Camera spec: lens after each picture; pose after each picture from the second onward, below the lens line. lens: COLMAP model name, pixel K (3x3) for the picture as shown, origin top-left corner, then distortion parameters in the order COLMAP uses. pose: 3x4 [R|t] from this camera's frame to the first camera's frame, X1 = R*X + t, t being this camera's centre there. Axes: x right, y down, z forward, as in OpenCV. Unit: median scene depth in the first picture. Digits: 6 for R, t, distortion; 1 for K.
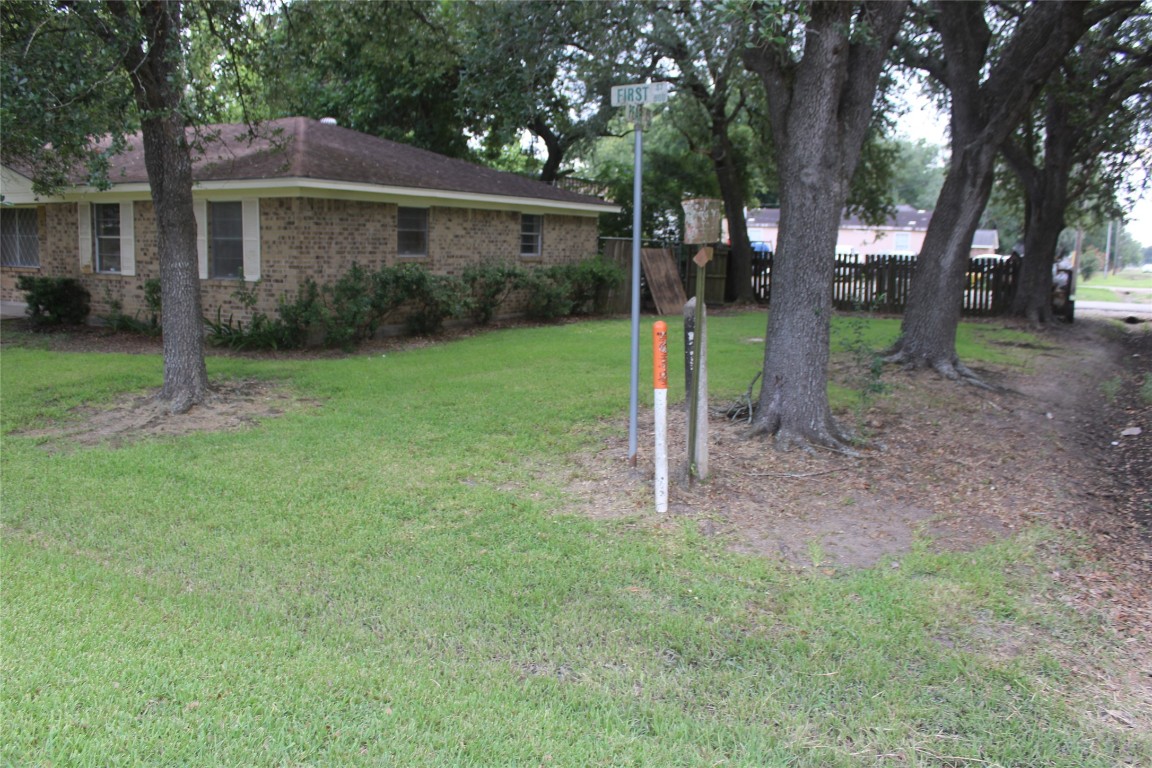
lens RADIAL K [[969.5, 0, 576.0], [0, 969.5, 384.0], [0, 0, 1]] dist [-0.158565, 0.148280]
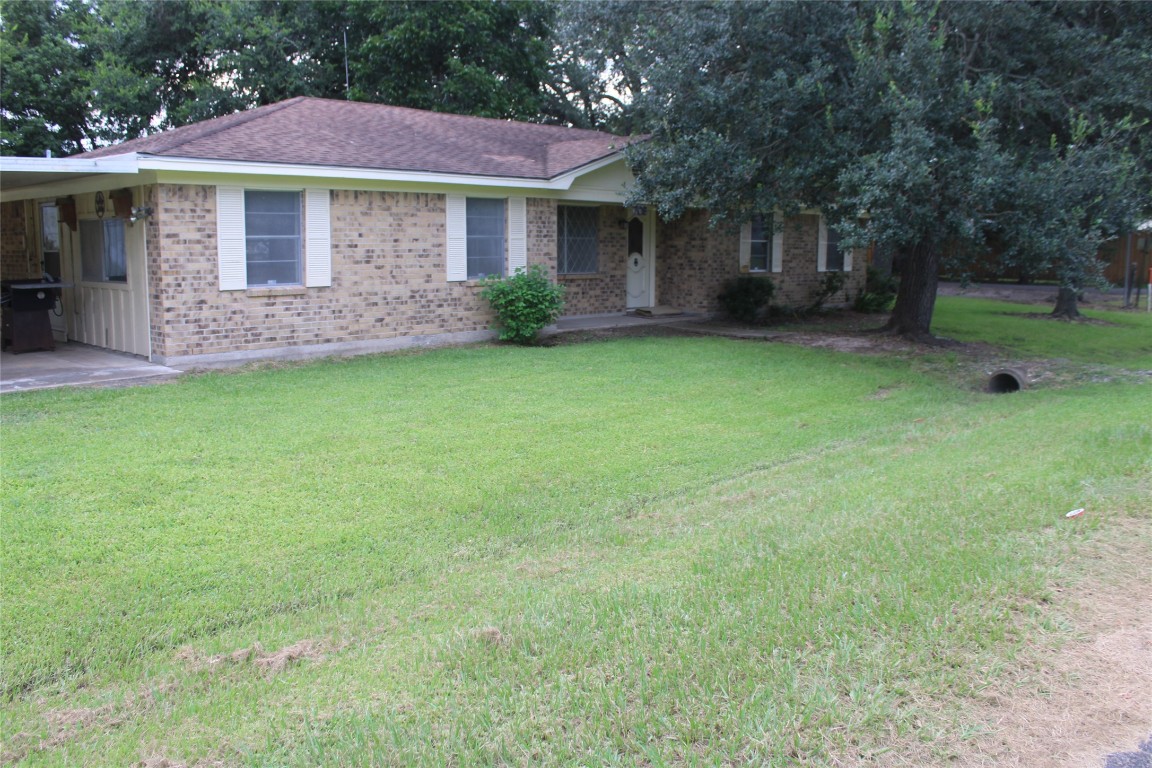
lens RADIAL K [[969.5, 0, 576.0], [0, 969.5, 384.0], [0, 0, 1]] dist [-0.158565, 0.148280]
pose [[0.247513, -0.160265, 0.955538, -1.786250], [0.134131, 0.982396, 0.130025, -0.172063], [-0.959555, 0.095984, 0.264652, 0.938605]]
